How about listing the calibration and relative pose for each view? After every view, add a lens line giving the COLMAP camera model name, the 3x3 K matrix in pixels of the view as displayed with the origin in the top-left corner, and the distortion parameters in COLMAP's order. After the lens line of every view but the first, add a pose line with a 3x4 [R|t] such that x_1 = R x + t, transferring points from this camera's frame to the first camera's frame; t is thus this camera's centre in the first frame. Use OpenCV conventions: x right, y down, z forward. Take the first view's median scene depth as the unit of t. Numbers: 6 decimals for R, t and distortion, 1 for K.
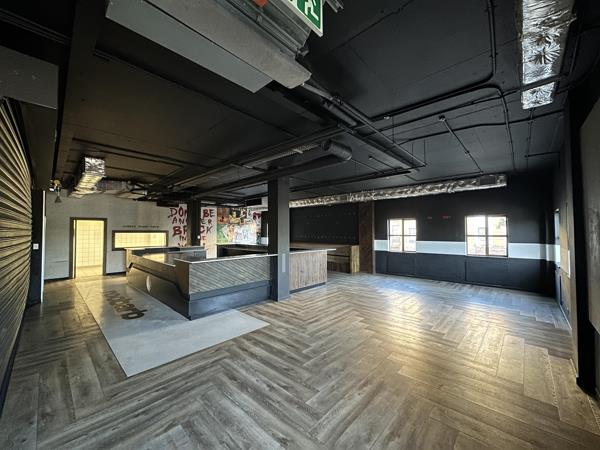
lens RADIAL K [[238.3, 0, 300.0], [0, 238.3, 225.0], [0, 0, 1]] dist [-0.002117, -0.000152]
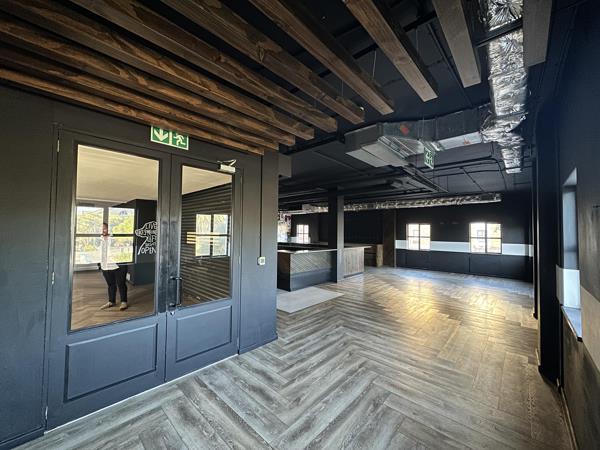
lens RADIAL K [[238.3, 0, 300.0], [0, 238.3, 225.0], [0, 0, 1]] dist [-0.002117, -0.000152]
pose [[0.999911, 0.012435, 0.004842, -0.248696], [-0.012441, 0.999922, 0.001297, -0.014919], [-0.004825, -0.001357, 0.999987, -0.308280]]
